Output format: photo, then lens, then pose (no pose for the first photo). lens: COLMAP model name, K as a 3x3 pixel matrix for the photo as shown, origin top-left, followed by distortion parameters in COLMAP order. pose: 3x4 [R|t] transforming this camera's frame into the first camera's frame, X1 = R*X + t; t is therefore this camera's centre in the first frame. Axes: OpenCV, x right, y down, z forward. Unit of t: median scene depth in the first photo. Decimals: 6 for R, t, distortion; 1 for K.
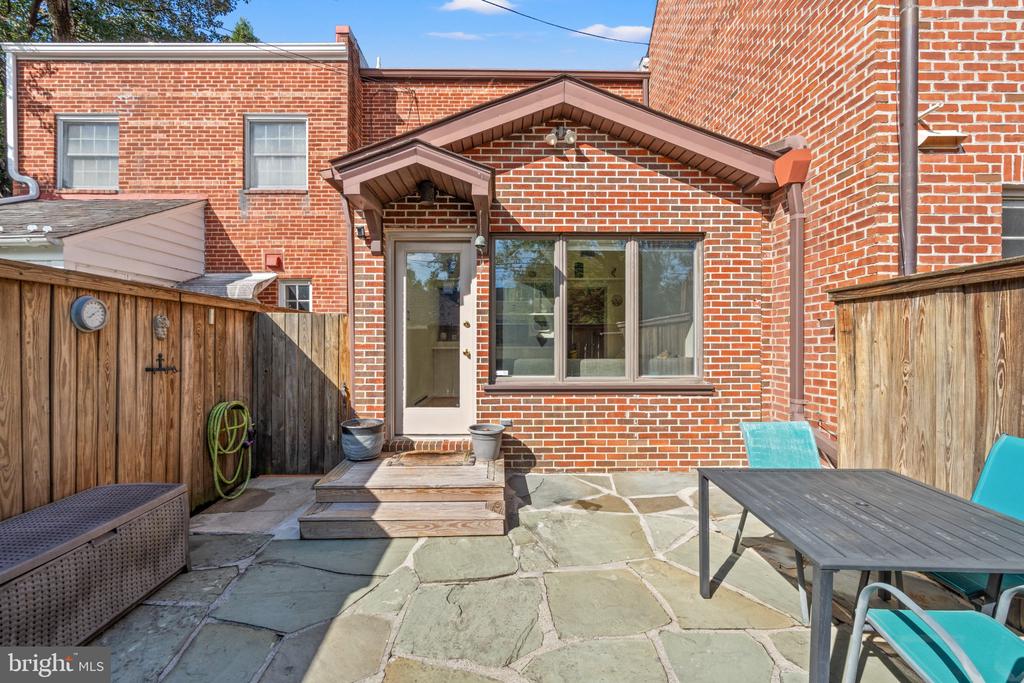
lens RADIAL K [[451.8, 0, 510.9], [0, 451.8, 343.4], [0, 0, 1]] dist [-0.004331, 0.000400]
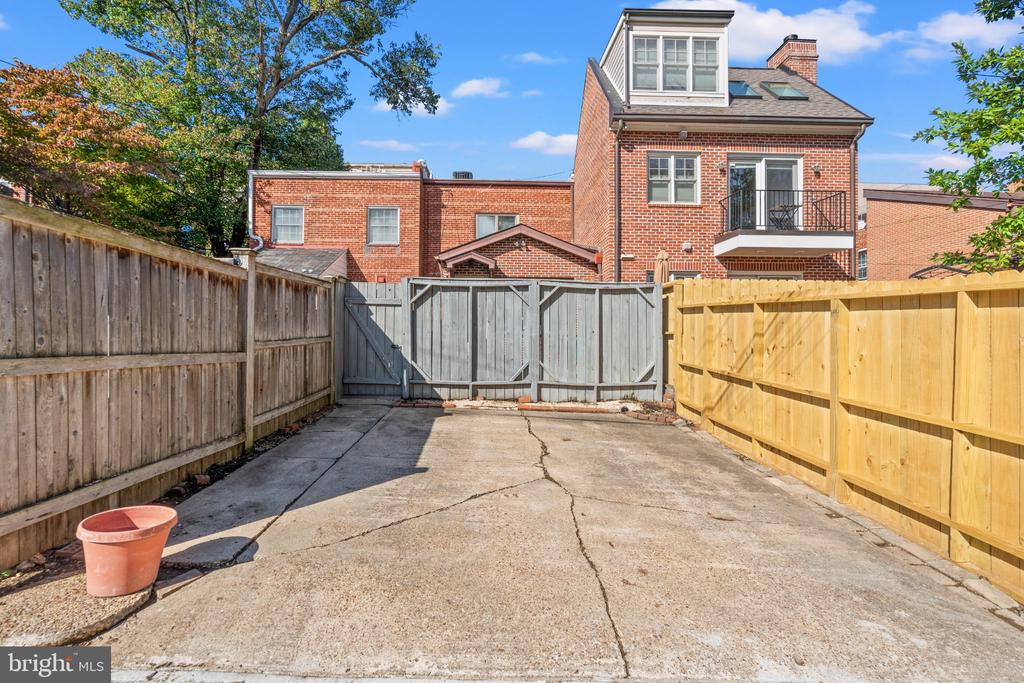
lens RADIAL K [[451.8, 0, 513.8], [0, 451.8, 337.6], [0, 0, 1]] dist [-0.004331, 0.000400]
pose [[0.999453, 0.003959, 0.032824, -0.015244], [-0.004080, 0.999985, 0.003624, 0.105810], [-0.032809, -0.003756, 0.999455, -1.709046]]
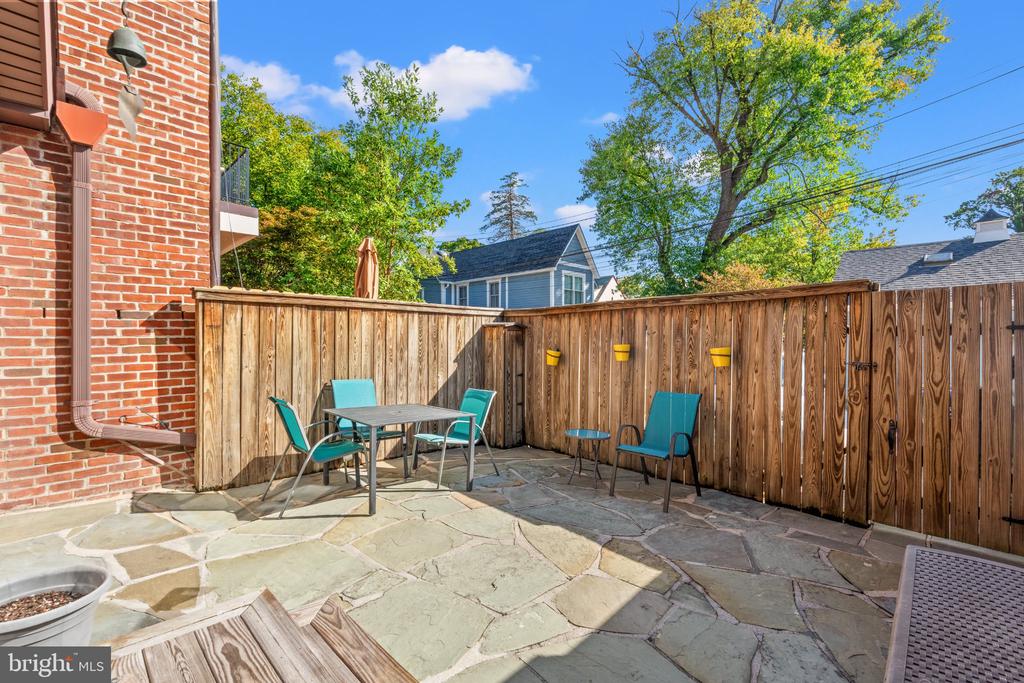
lens RADIAL K [[451.8, 0, 510.1], [0, 451.8, 341.6], [0, 0, 1]] dist [-0.004331, 0.000400]
pose [[-0.702324, -0.001980, 0.711854, -0.479914], [-0.000722, 0.999998, 0.002069, 0.008720], [-0.711857, 0.000940, -0.702324, 0.920008]]
